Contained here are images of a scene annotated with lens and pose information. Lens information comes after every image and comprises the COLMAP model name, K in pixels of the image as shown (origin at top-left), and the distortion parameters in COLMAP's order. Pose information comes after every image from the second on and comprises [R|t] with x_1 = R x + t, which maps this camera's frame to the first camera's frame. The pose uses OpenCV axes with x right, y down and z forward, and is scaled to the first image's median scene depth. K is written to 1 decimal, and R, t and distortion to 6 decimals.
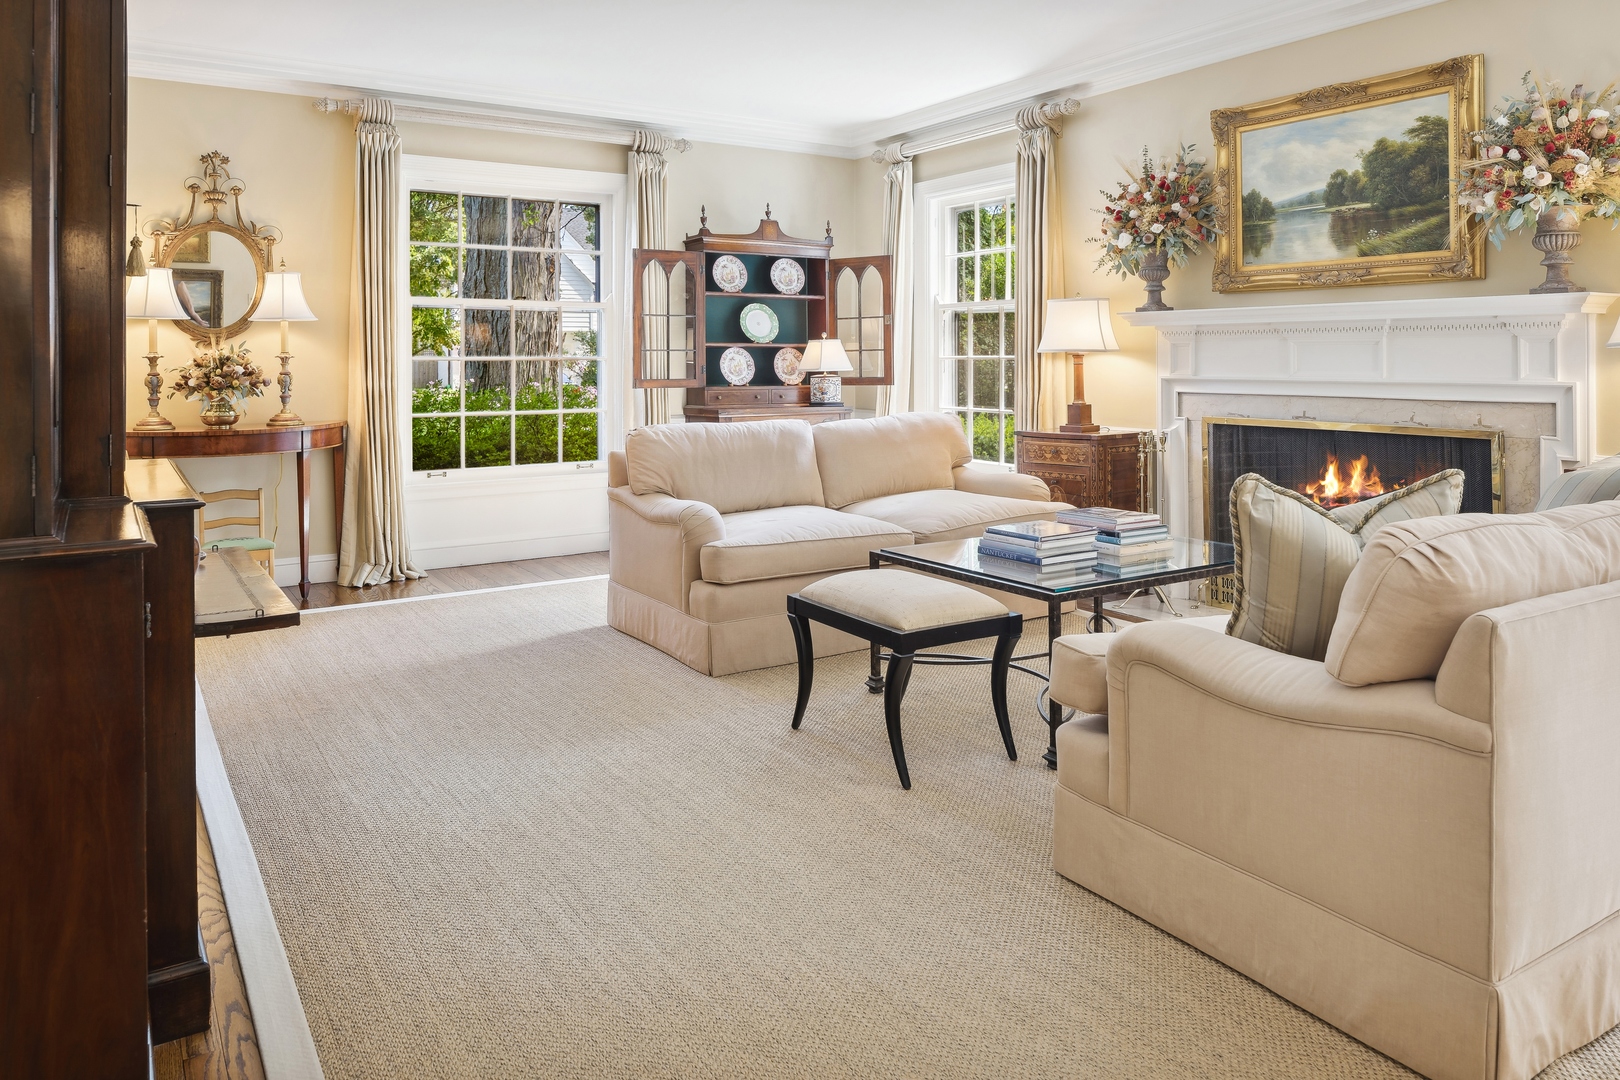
lens RADIAL K [[1116.2, 0, 803.4], [0, 1116.2, 394.8], [0, 0, 1]] dist [-0.000680, -0.001252]
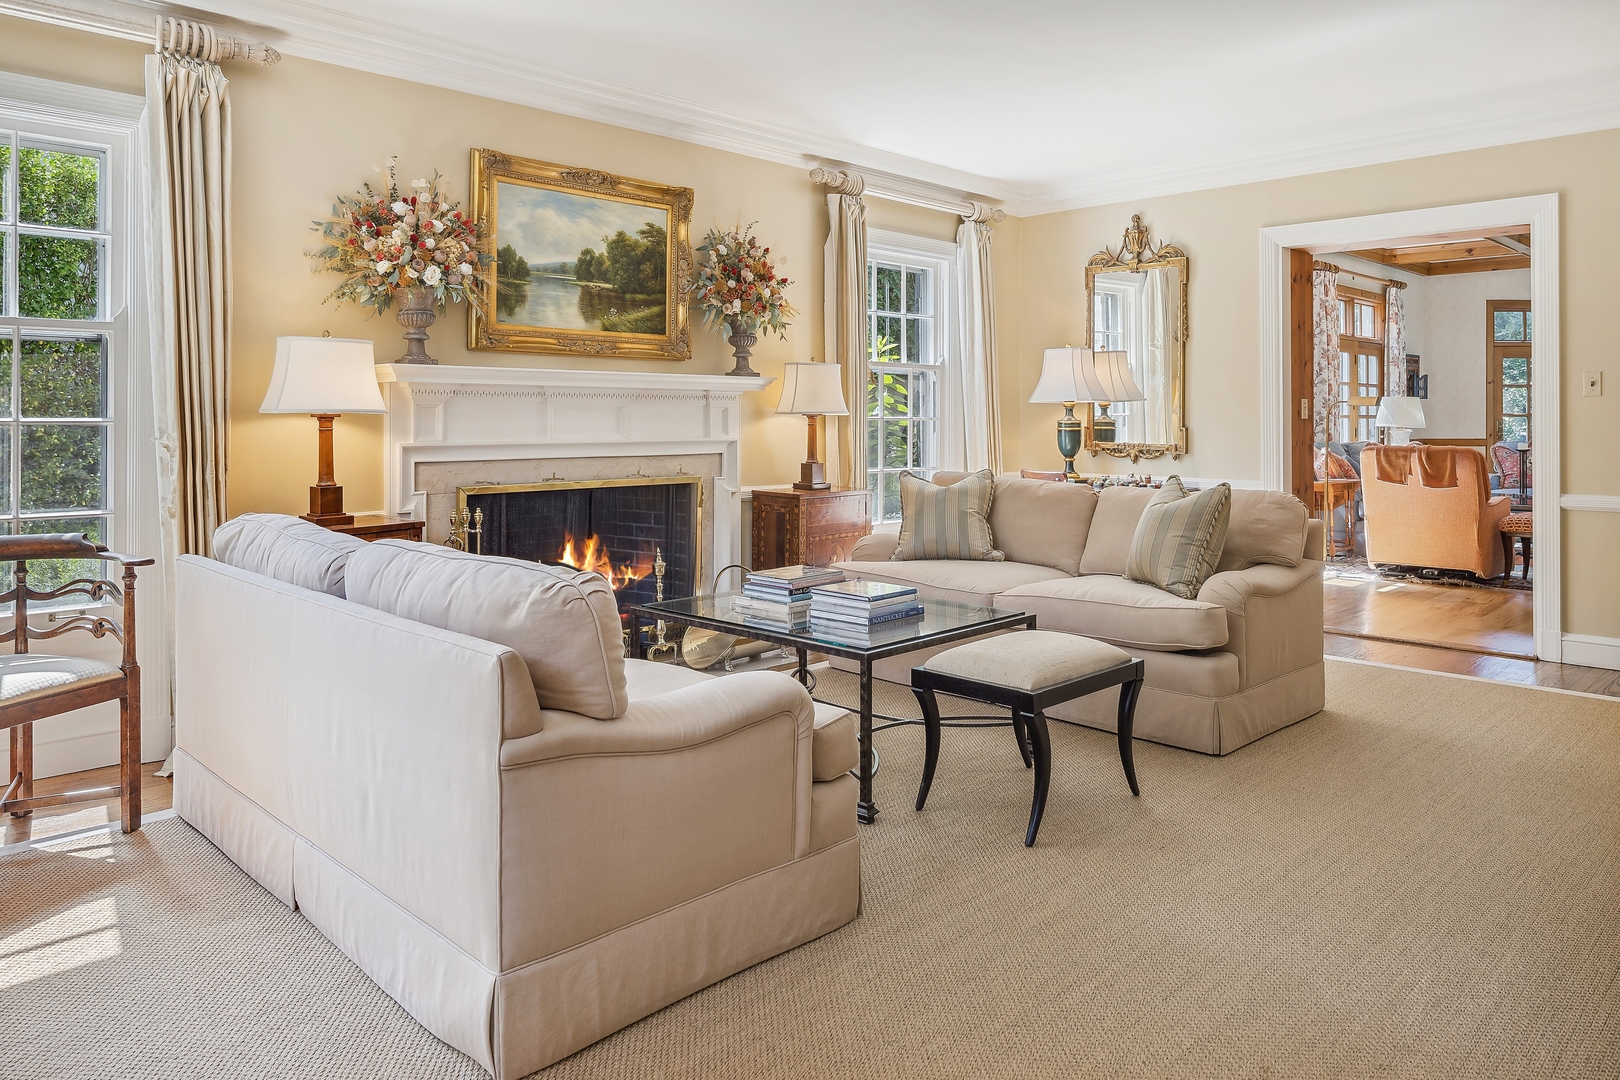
lens RADIAL K [[1118.5, 0, 812.2], [0, 1118.5, 422.4], [0, 0, 1]] dist [0.002877, -0.000312]
pose [[-0.226404, -0.001560, 0.974032, -0.621691], [0.033516, 0.999394, 0.009391, -0.034586], [-0.973457, 0.034771, -0.226214, 1.024765]]
